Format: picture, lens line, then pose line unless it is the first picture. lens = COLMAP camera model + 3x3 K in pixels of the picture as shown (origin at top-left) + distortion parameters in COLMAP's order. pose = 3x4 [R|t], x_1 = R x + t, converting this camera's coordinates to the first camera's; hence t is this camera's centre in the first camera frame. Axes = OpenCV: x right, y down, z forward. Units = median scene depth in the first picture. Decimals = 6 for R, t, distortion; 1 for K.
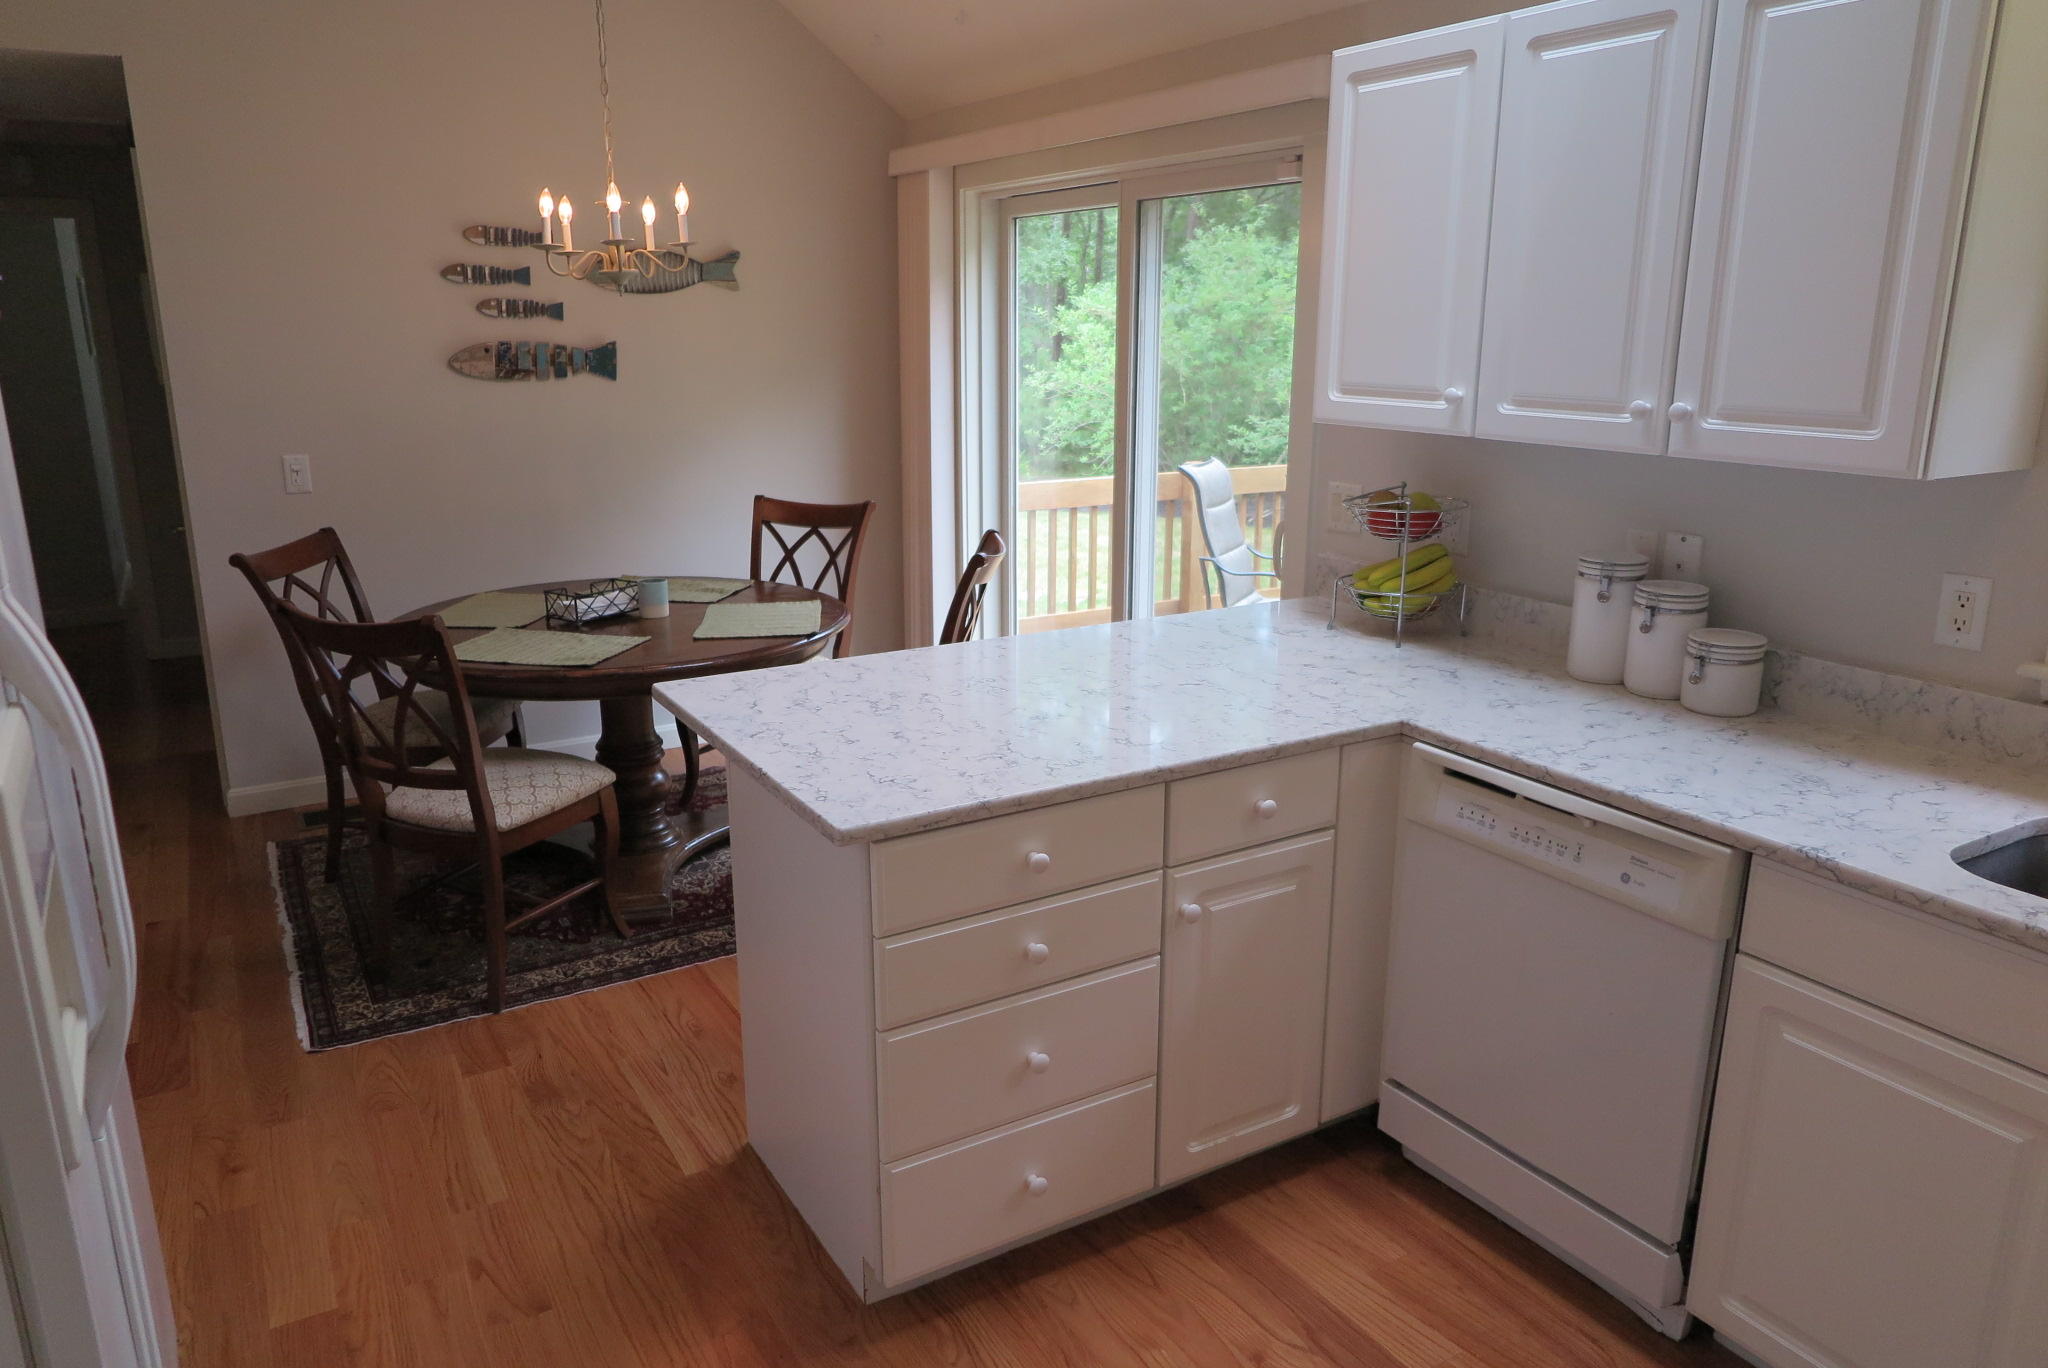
lens RADIAL K [[1408.6, 0, 1024.7], [0, 1408.6, 687.2], [0, 0, 1]] dist [-0.014196, 0.008608]
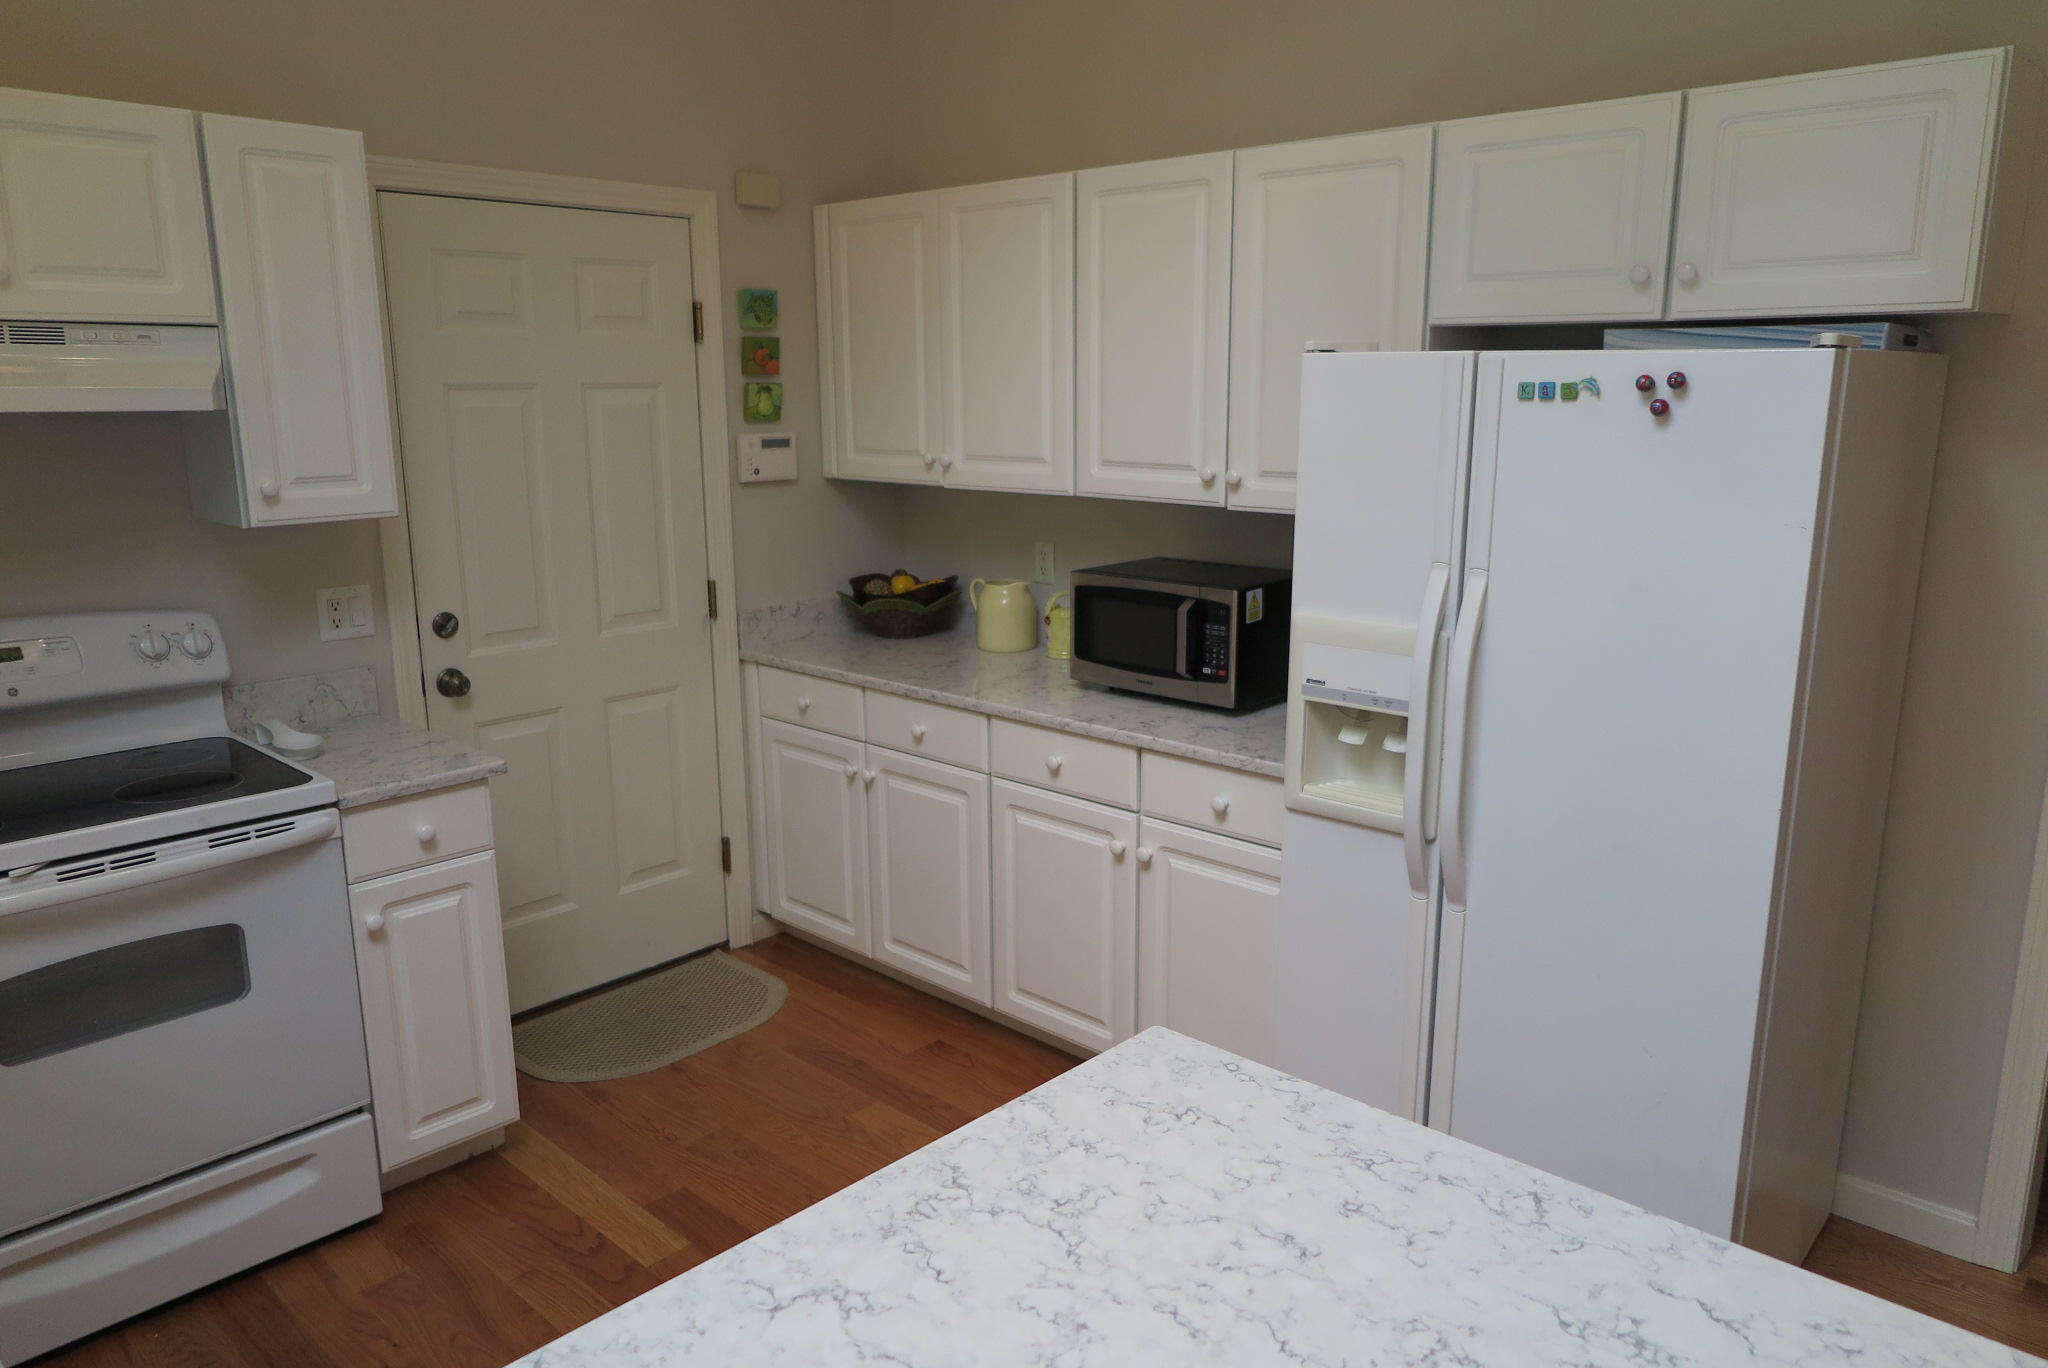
lens RADIAL K [[1408.6, 0, 1024.7], [0, 1408.6, 687.2], [0, 0, 1]] dist [-0.014196, 0.008608]
pose [[-0.960240, 0.063531, -0.271850, 0.093031], [-0.068431, 0.890491, 0.449825, -0.264764], [0.270658, 0.450543, -0.850738, 0.944761]]
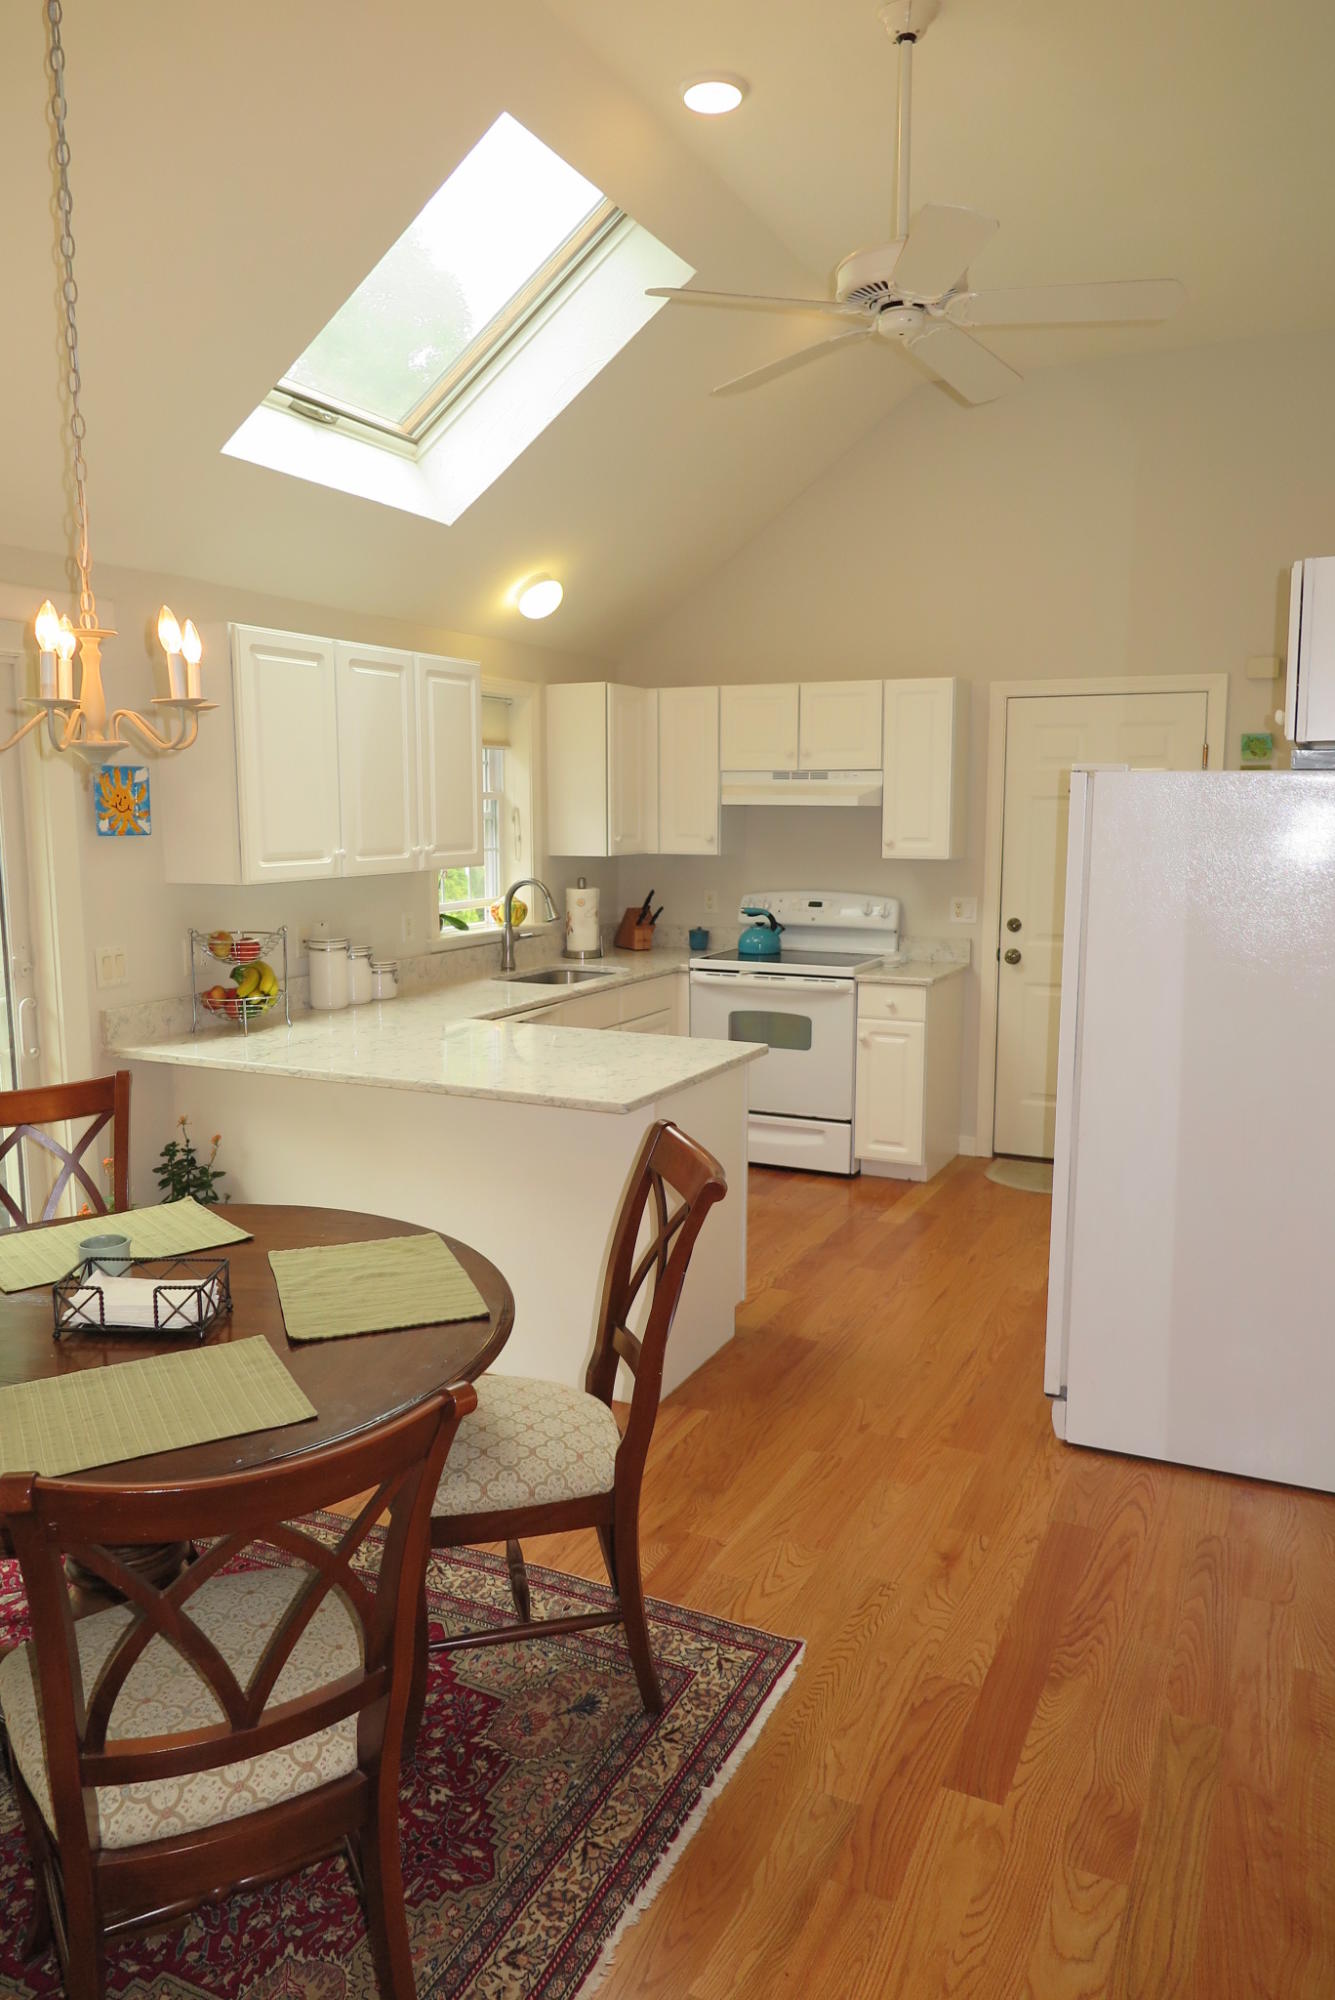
lens RADIAL K [[1375.6, 0, 661.9], [0, 1375.6, 1001.5], [0, 0, 1]] dist [-0.014196, 0.008608]
pose [[-0.550603, -0.120037, 0.826091, -1.024970], [0.216410, 0.935248, 0.280139, -0.336537], [-0.806227, 0.333020, -0.488973, 1.247801]]
